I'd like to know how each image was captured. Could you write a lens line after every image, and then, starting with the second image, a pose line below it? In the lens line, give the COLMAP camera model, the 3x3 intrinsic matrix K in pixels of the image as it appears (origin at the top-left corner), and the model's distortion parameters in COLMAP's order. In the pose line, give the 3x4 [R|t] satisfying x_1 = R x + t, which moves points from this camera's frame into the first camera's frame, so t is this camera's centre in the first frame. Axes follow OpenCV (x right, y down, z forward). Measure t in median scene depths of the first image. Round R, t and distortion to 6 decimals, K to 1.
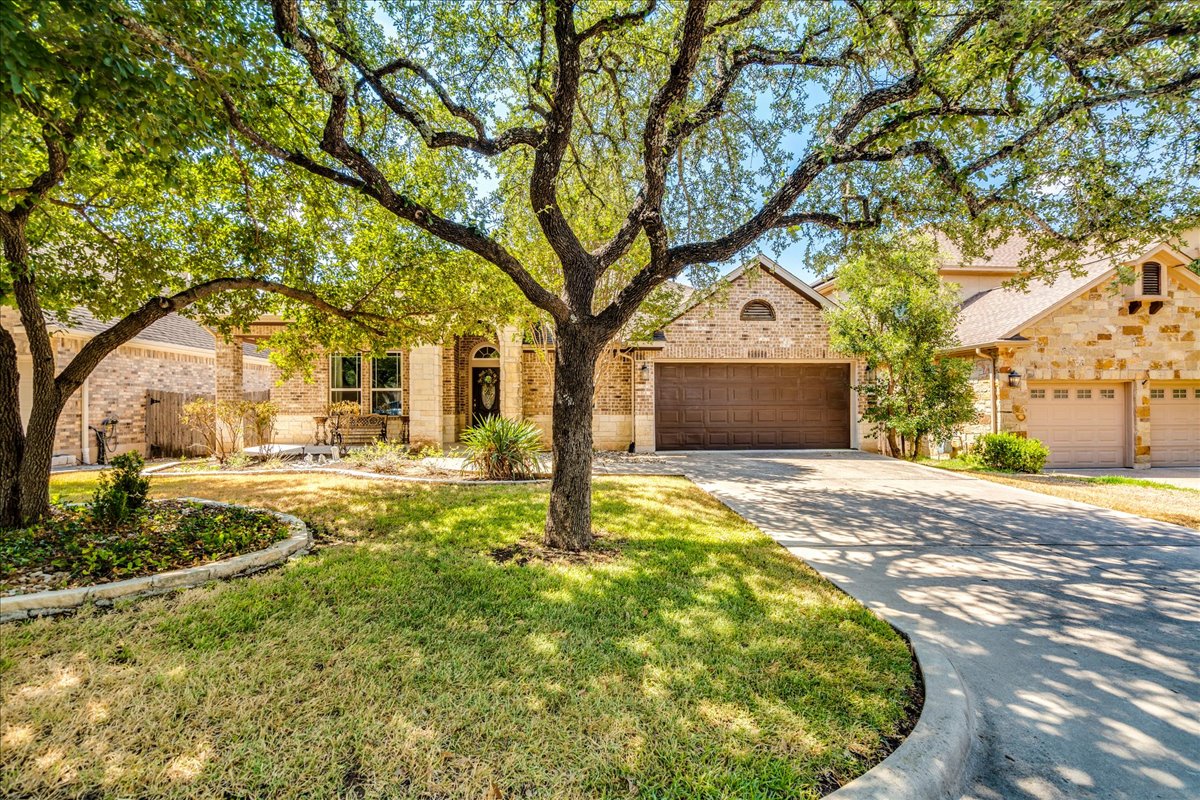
lens RADIAL K [[554.2, 0, 614.1], [0, 554.2, 405.0], [0, 0, 1]] dist [0.000702, 0.000459]
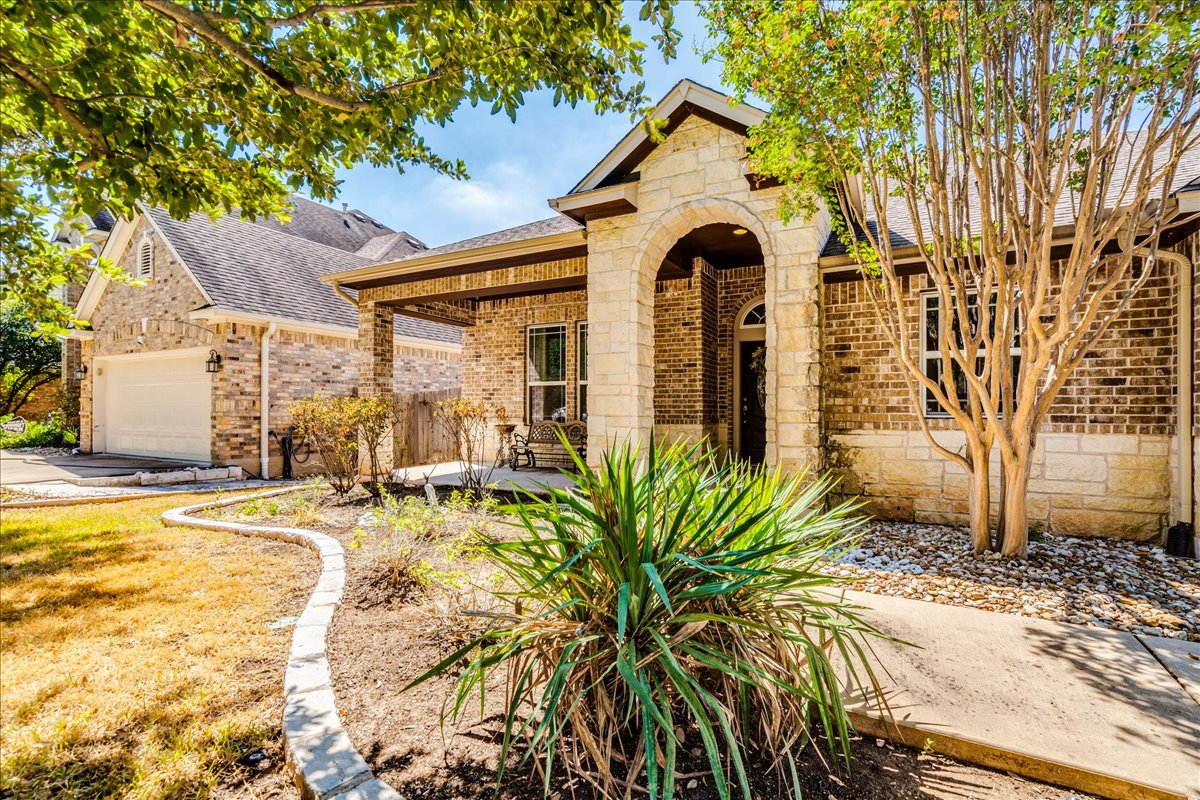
lens RADIAL K [[554.2, 0, 614.1], [0, 554.2, 405.0], [0, 0, 1]] dist [0.000702, 0.000459]
pose [[0.840326, -0.000808, -0.542081, -0.068645], [-0.005779, 0.999929, -0.010449, 0.004785], [0.542050, 0.011913, 0.840261, 0.554087]]
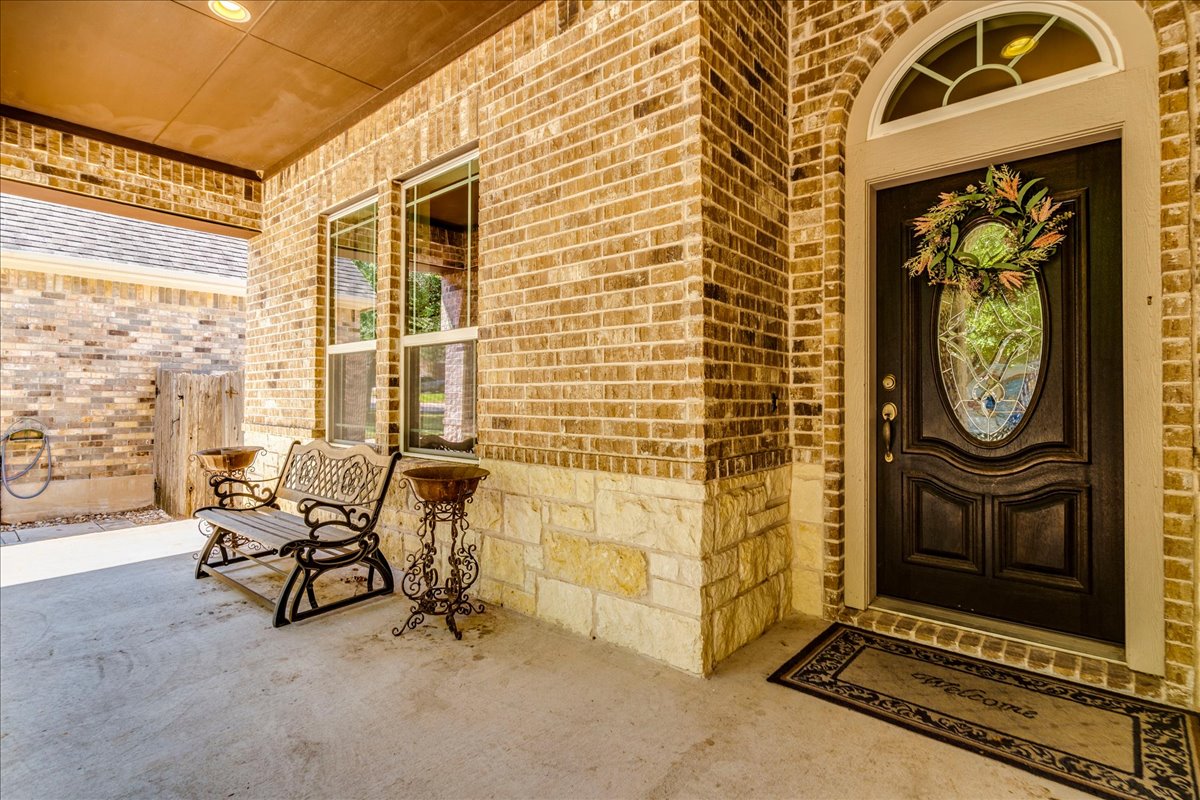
lens RADIAL K [[584.8, 0, 559.2], [0, 584.8, 387.9], [0, 0, 1]] dist [0.001638, 0.000615]
pose [[0.656085, -0.006604, -0.754658, -0.227923], [-0.007462, 0.999856, -0.015236, -0.004764], [0.754650, 0.015627, 0.655941, 1.002696]]
